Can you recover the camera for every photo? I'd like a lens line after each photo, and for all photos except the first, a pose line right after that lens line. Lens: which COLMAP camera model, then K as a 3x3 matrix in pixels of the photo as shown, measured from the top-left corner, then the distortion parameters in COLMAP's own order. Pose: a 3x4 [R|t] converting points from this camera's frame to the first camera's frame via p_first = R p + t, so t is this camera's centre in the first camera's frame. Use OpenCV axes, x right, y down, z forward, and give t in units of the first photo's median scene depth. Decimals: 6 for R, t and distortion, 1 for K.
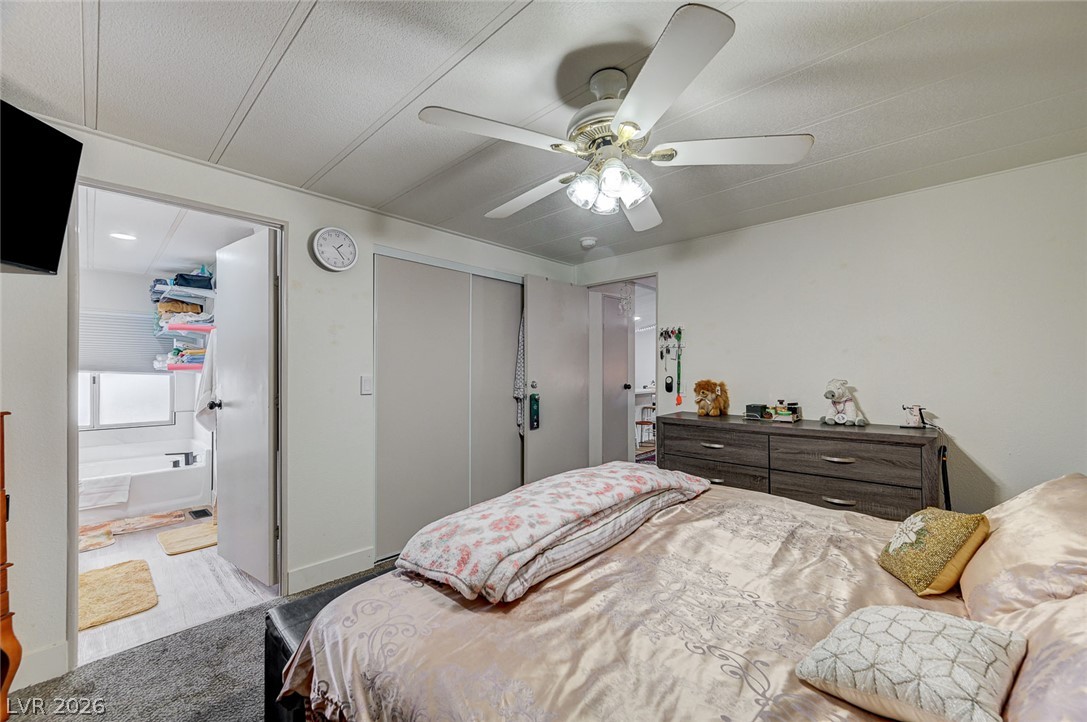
lens RADIAL K [[435.0, 0, 547.6], [0, 435.0, 370.7], [0, 0, 1]] dist [0.001533, 0.000329]
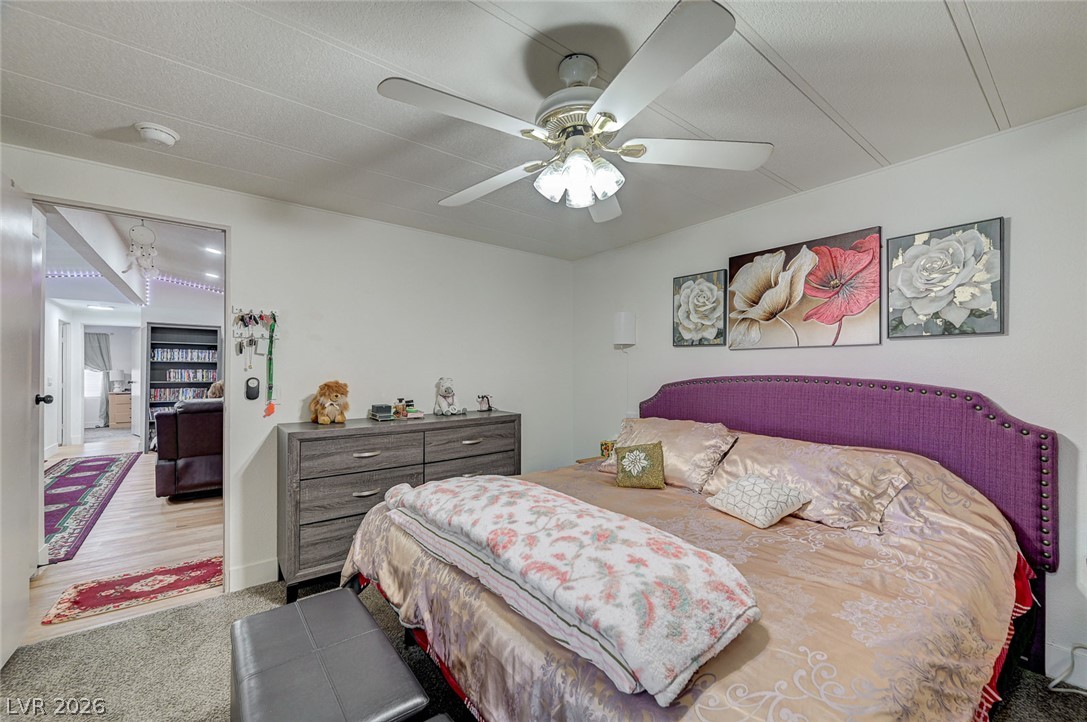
lens RADIAL K [[435.0, 0, 547.6], [0, 435.0, 370.7], [0, 0, 1]] dist [0.001533, 0.000329]
pose [[0.139712, 0.001258, 0.990191, -0.492191], [-0.000557, 0.999999, -0.001191, 0.002199], [-0.990192, -0.000385, 0.139713, 0.560332]]
